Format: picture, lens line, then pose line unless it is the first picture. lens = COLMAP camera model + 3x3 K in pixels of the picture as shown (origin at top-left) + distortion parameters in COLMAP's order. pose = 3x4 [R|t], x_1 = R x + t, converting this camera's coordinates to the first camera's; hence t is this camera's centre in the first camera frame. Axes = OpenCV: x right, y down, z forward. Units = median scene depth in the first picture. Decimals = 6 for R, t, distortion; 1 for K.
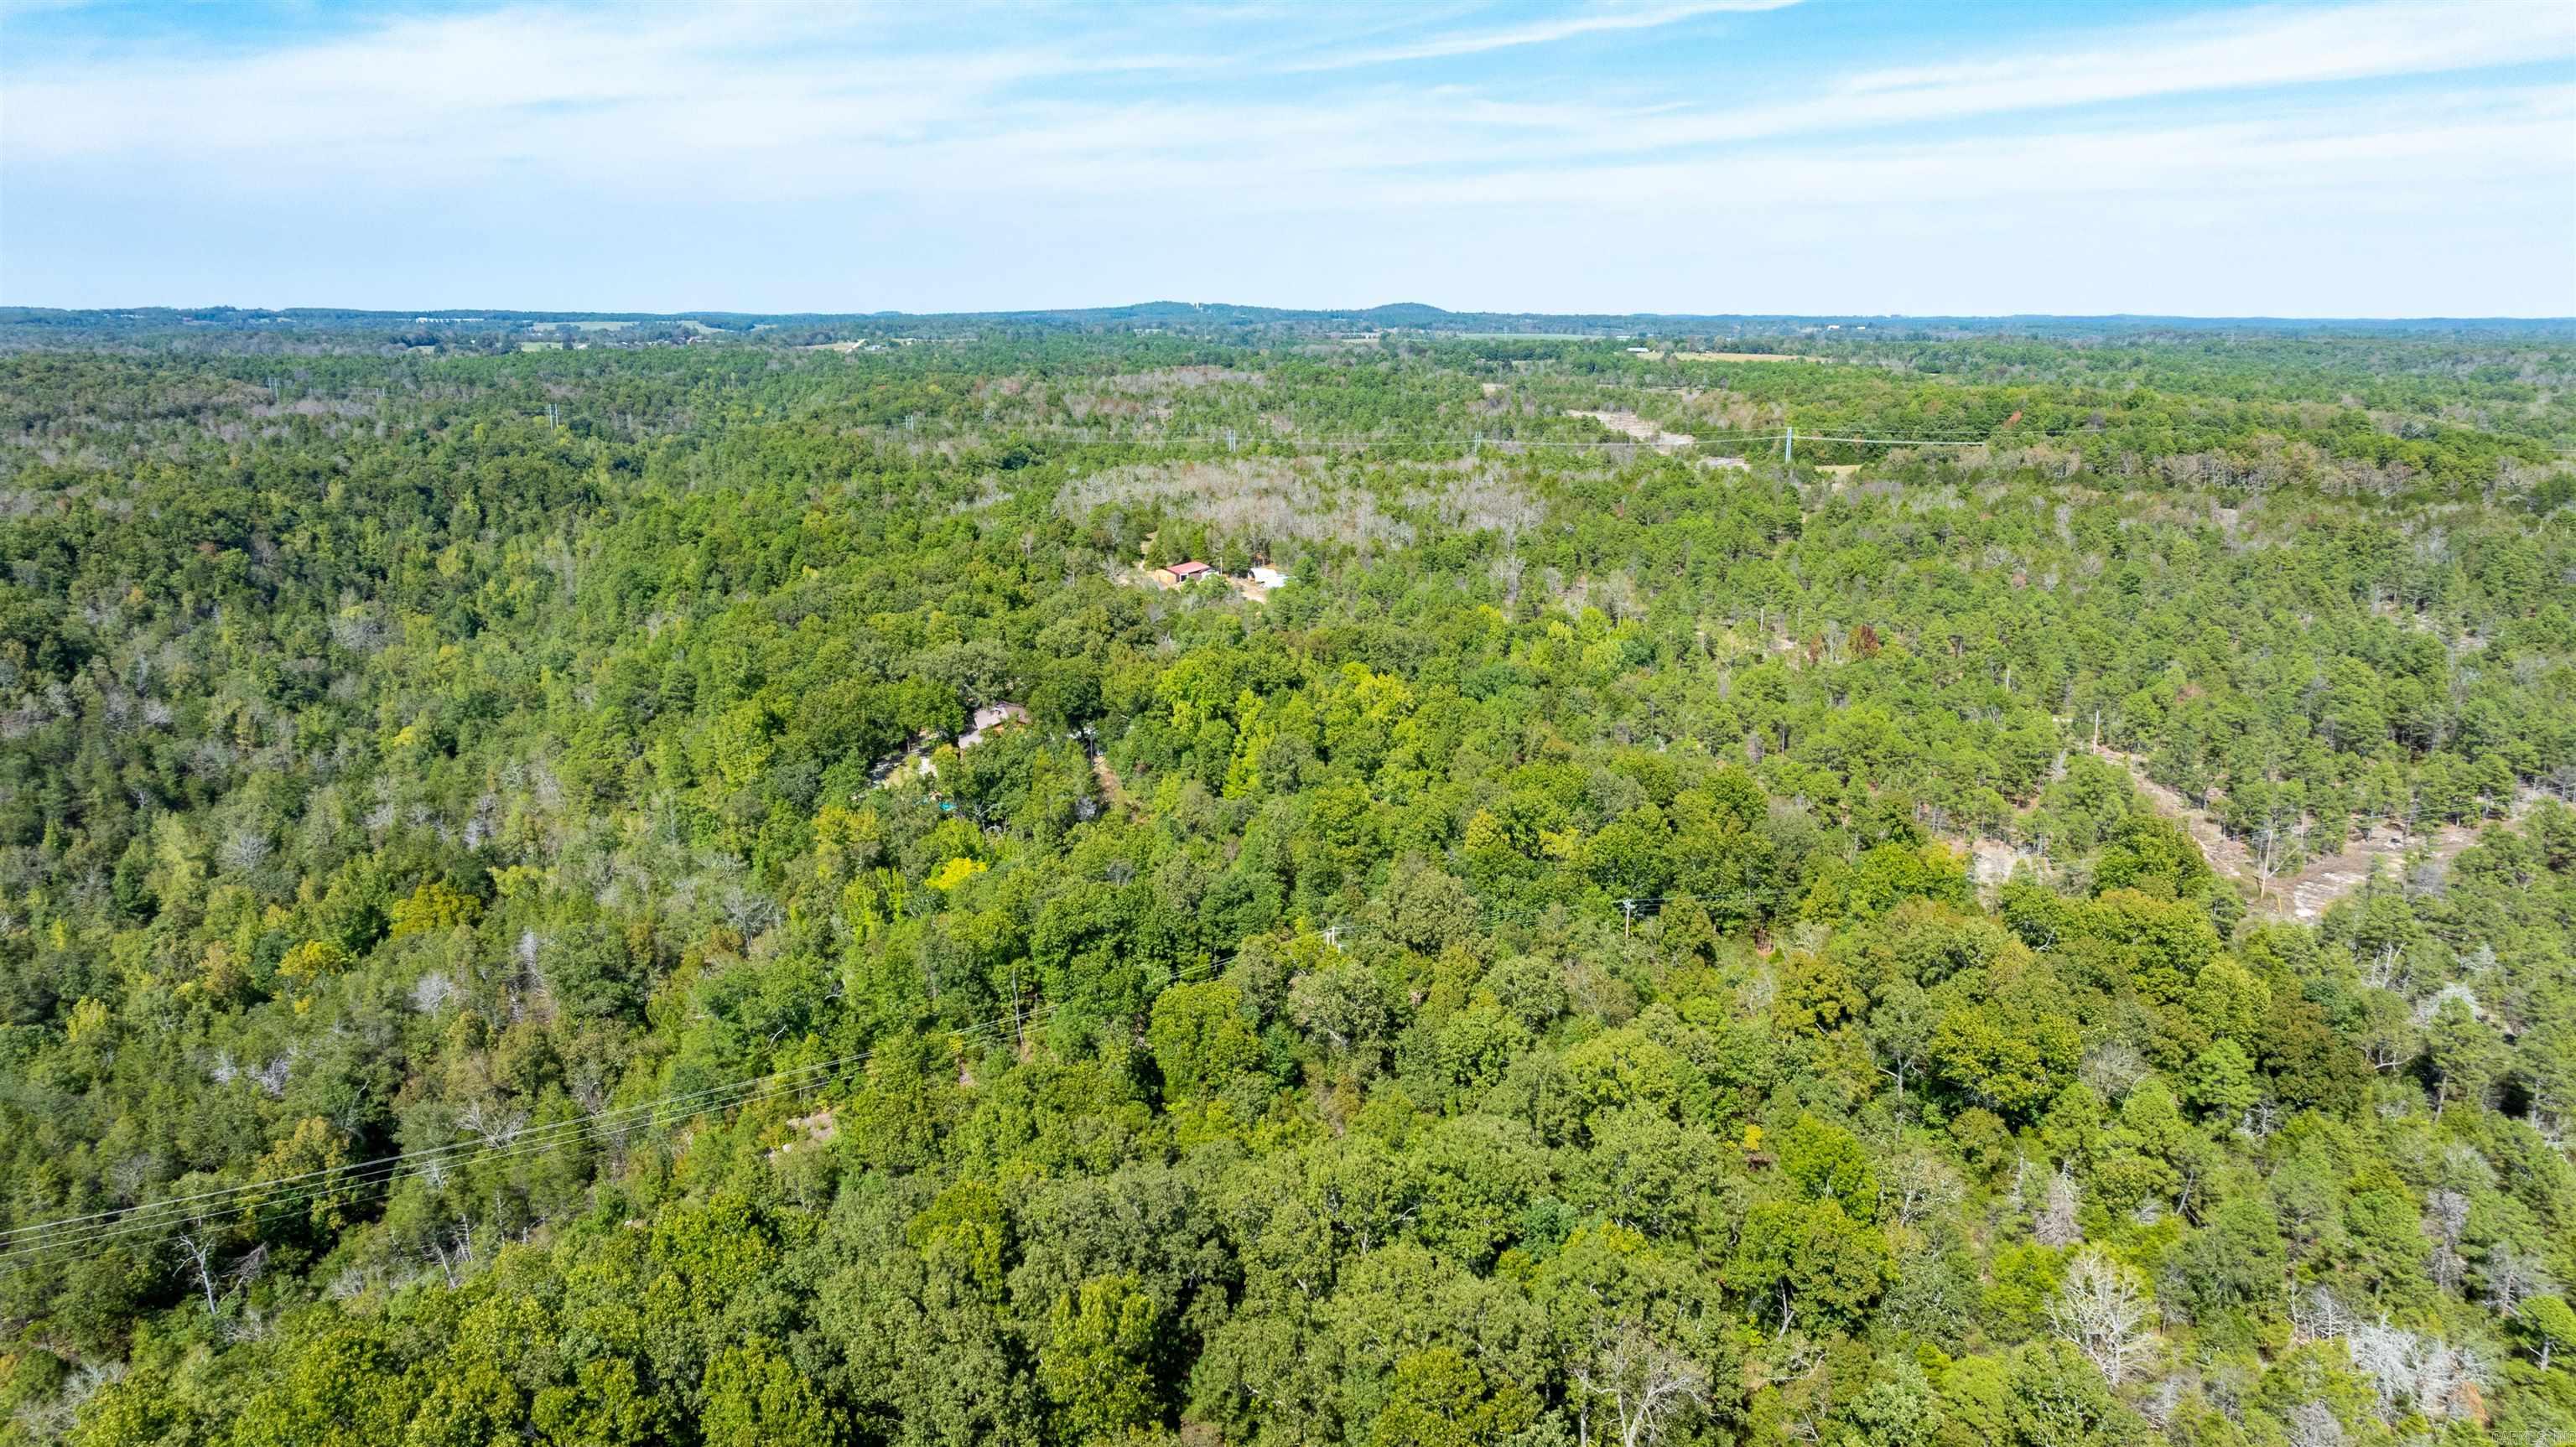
lens RADIAL K [[1929.1, 0, 1283.3], [0, 1929.1, 728.4], [0, 0, 1]] dist [0.042082, 0.001407]
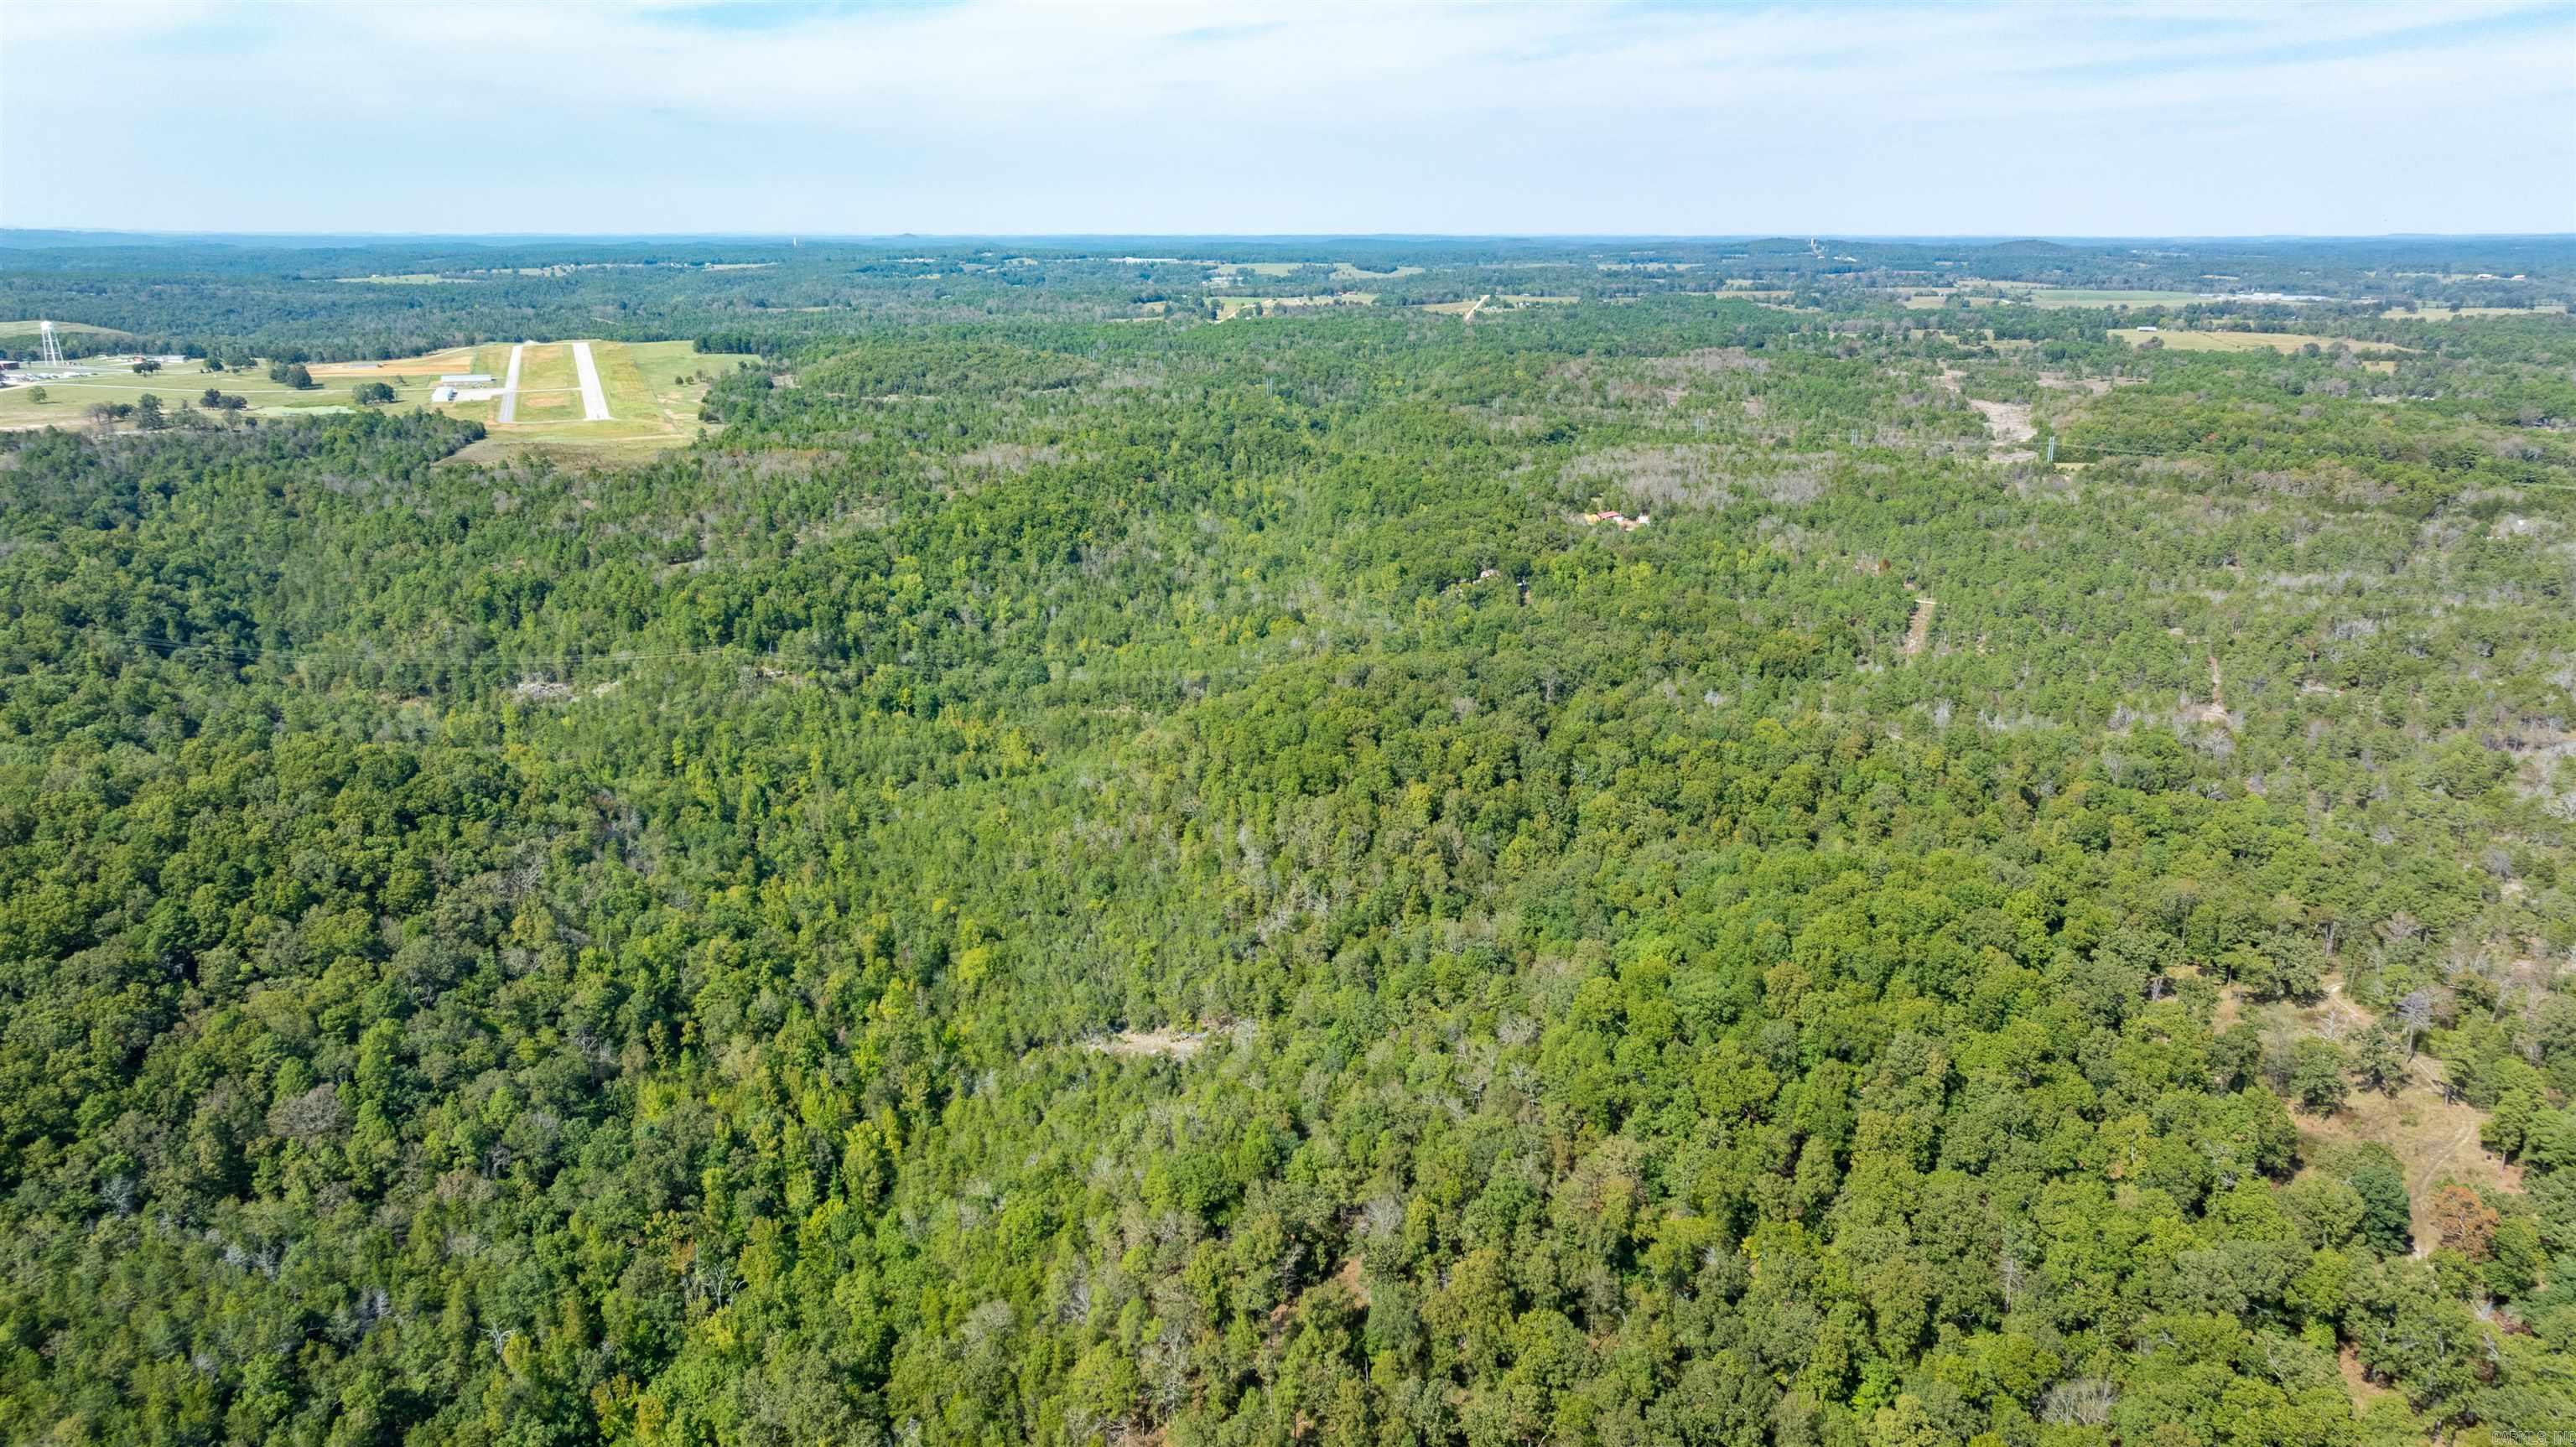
lens RADIAL K [[1796.5, 0, 1287.9], [0, 1796.5, 721.6], [0, 0, 1]] dist [-0.010492, 0.023356]
pose [[0.949276, 0.085281, -0.302659, 0.161625], [-0.071194, 0.995815, 0.057298, 0.034989], [0.306279, -0.032844, 0.951375, -0.647890]]
